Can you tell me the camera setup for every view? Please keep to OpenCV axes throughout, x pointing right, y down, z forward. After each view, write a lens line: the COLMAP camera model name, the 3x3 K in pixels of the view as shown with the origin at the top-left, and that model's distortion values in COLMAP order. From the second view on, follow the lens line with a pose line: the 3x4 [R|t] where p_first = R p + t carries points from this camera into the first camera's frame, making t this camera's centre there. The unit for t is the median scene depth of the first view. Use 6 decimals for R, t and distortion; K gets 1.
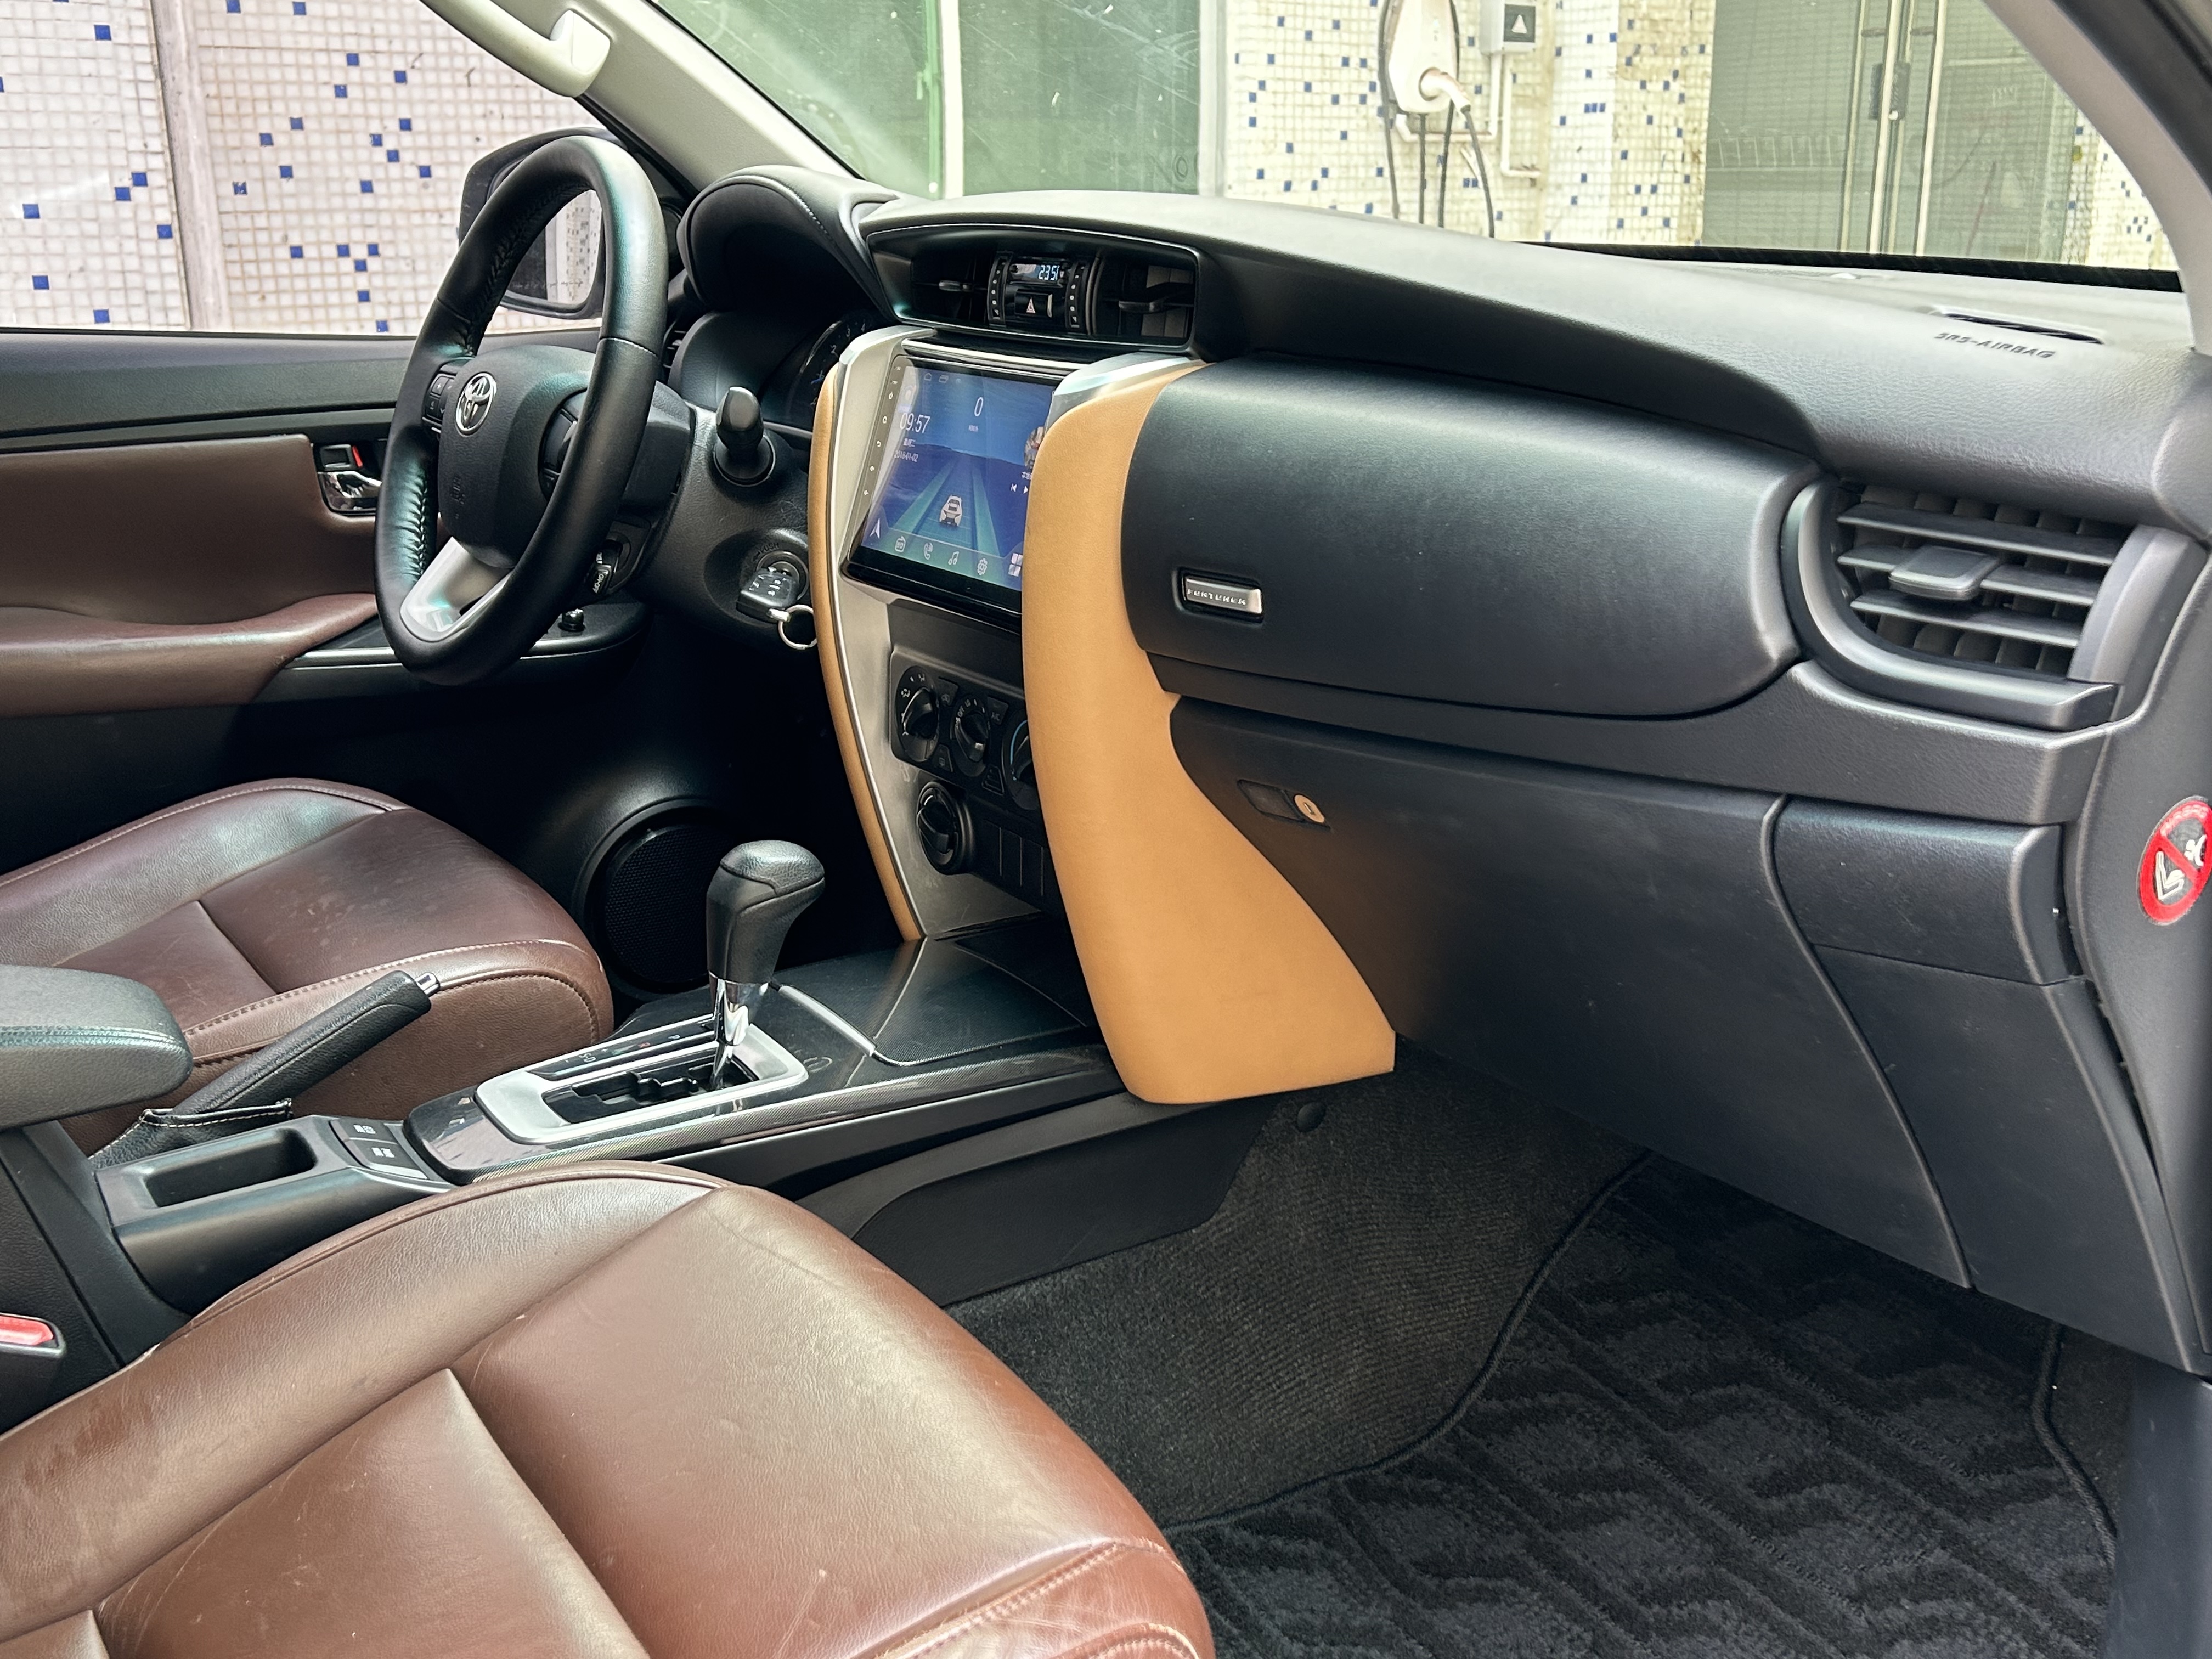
lens RADIAL K [[2216.7, 0, 1104.7], [0, 2216.7, 798.1], [0, 0, 1]] dist [0.036025, 0.000000]
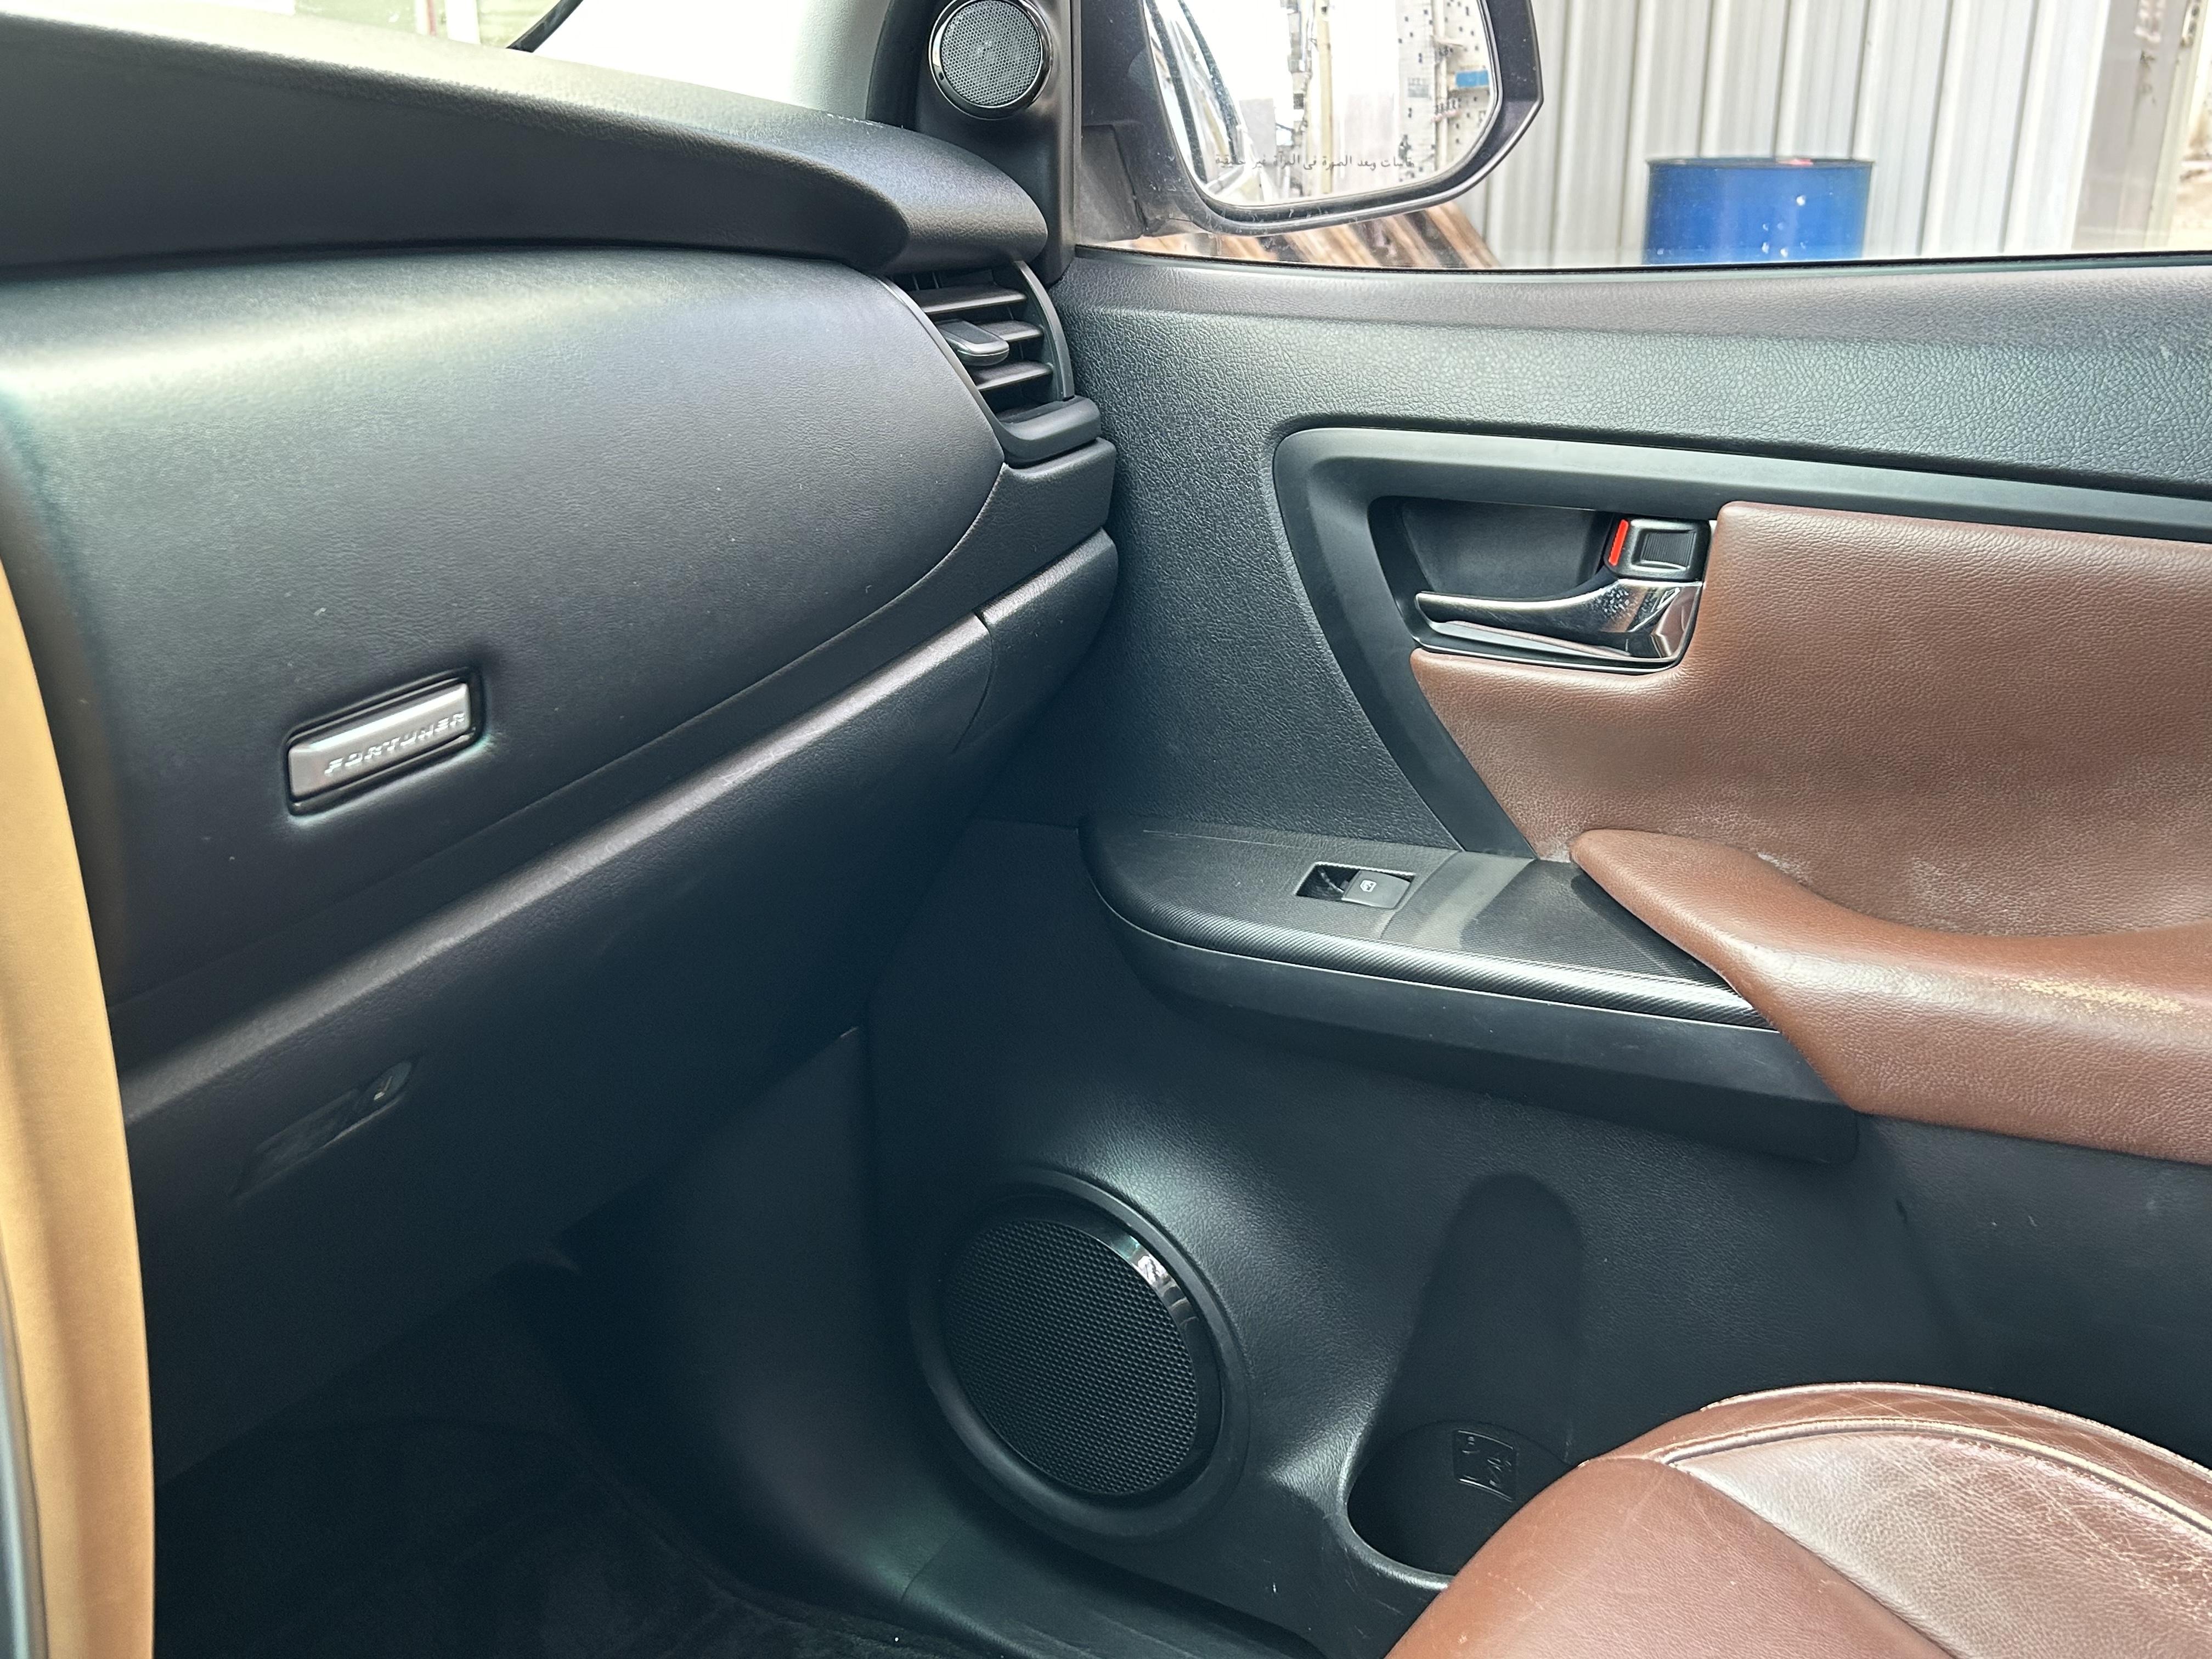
lens RADIAL K [[2210.3, 0, 1089.2], [0, 2210.3, 819.0], [0, 0, 1]] dist [0.018470, 0.000000]
pose [[-0.425619, -0.281567, 0.859981, -0.074783], [0.260784, 0.871871, 0.414527, -0.040660], [-0.866510, 0.400700, -0.297657, 0.172321]]
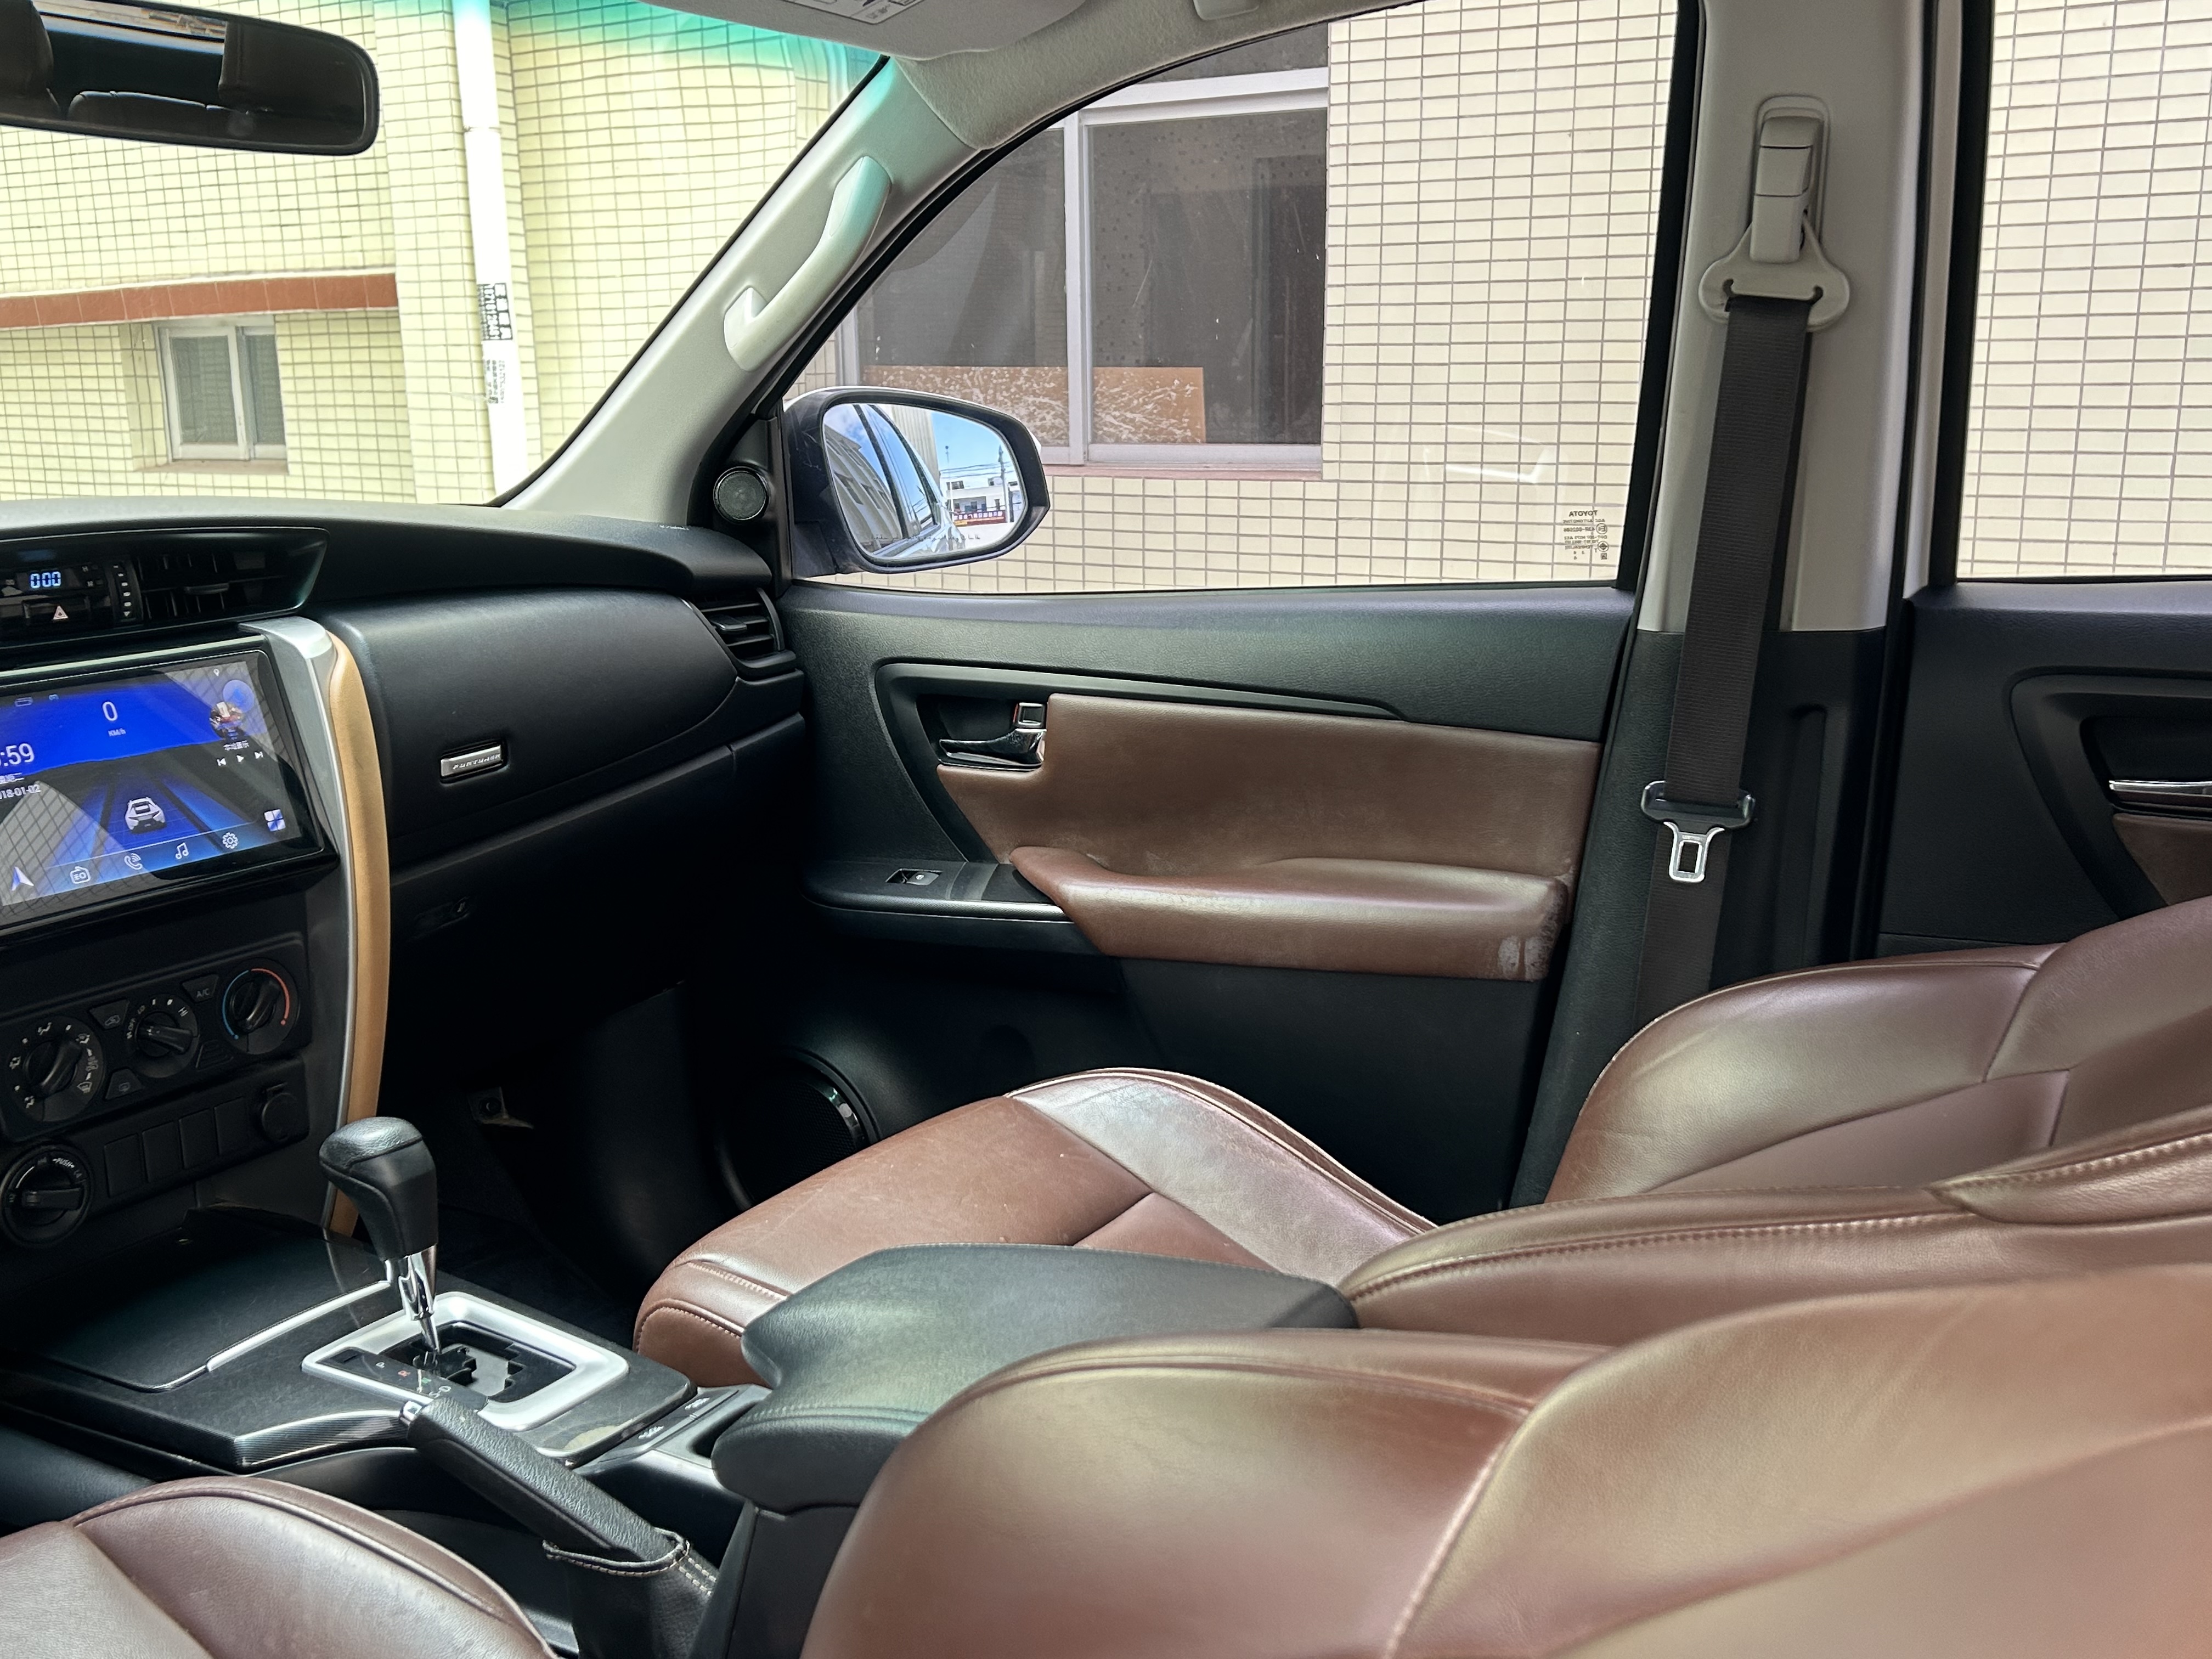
lens RADIAL K [[2120.3, 0, 1092.9], [0, 2120.3, 817.4], [0, 0, 1]] dist [0.047258, 0.000000]
pose [[-0.442912, -0.168420, 0.880604, -0.219143], [0.259299, 0.916160, 0.305638, -0.061909], [-0.858250, 0.363710, -0.362108, 0.196507]]
